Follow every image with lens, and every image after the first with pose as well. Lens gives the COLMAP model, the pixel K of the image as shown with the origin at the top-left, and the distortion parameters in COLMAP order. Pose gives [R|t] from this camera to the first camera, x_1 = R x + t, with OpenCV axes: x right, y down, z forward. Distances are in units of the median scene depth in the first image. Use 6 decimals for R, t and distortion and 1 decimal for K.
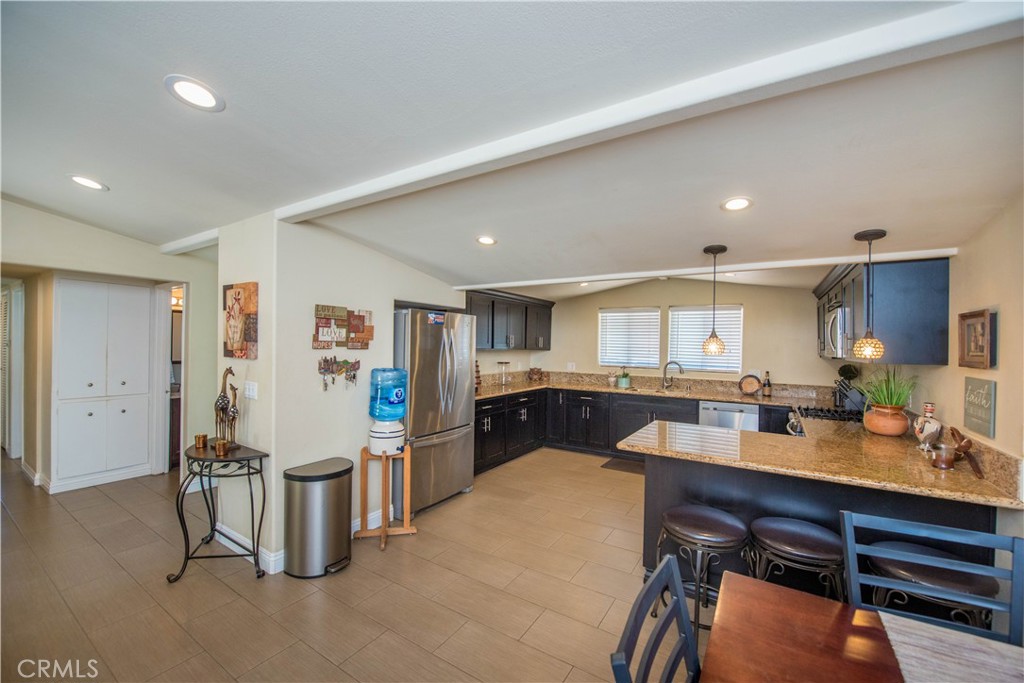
lens RADIAL K [[404.7, 0, 512.0], [0, 404.7, 341.5], [0, 0, 1]] dist [-0.021238, -0.000129]
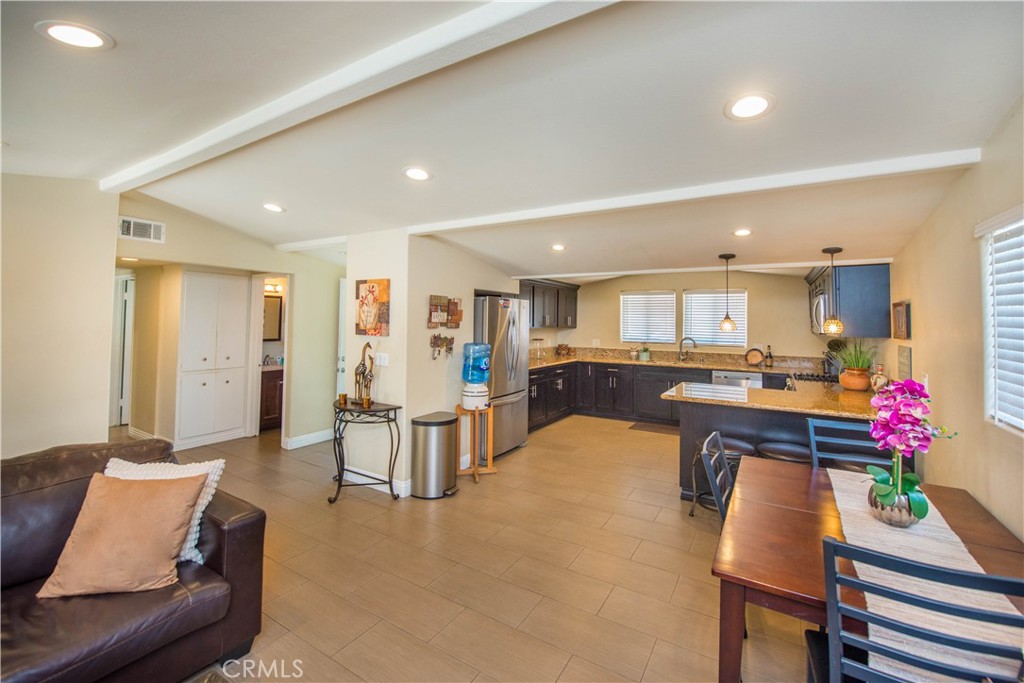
lens RADIAL K [[424.3, 0, 509.3], [0, 424.3, 304.9], [0, 0, 1]] dist [-0.018545, -0.000225]
pose [[0.999952, -0.003614, 0.009126, -0.212100], [0.003914, 0.999449, -0.032964, -0.010359], [-0.009002, 0.032998, 0.999415, -0.361914]]
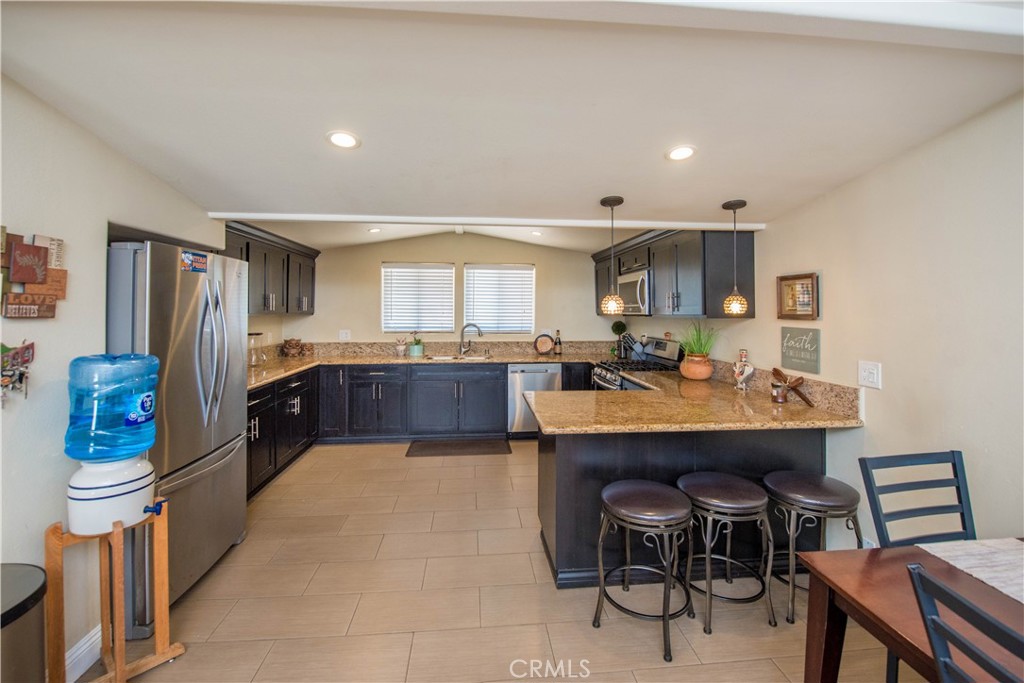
lens RADIAL K [[441.6, 0, 509.9], [0, 441.6, 300.4], [0, 0, 1]] dist [-0.024404, -0.000410]
pose [[0.791571, -0.002576, 0.611072, -0.243283], [0.007149, 0.999962, -0.005046, 0.004084], [-0.611036, 0.008363, 0.791559, 0.267572]]
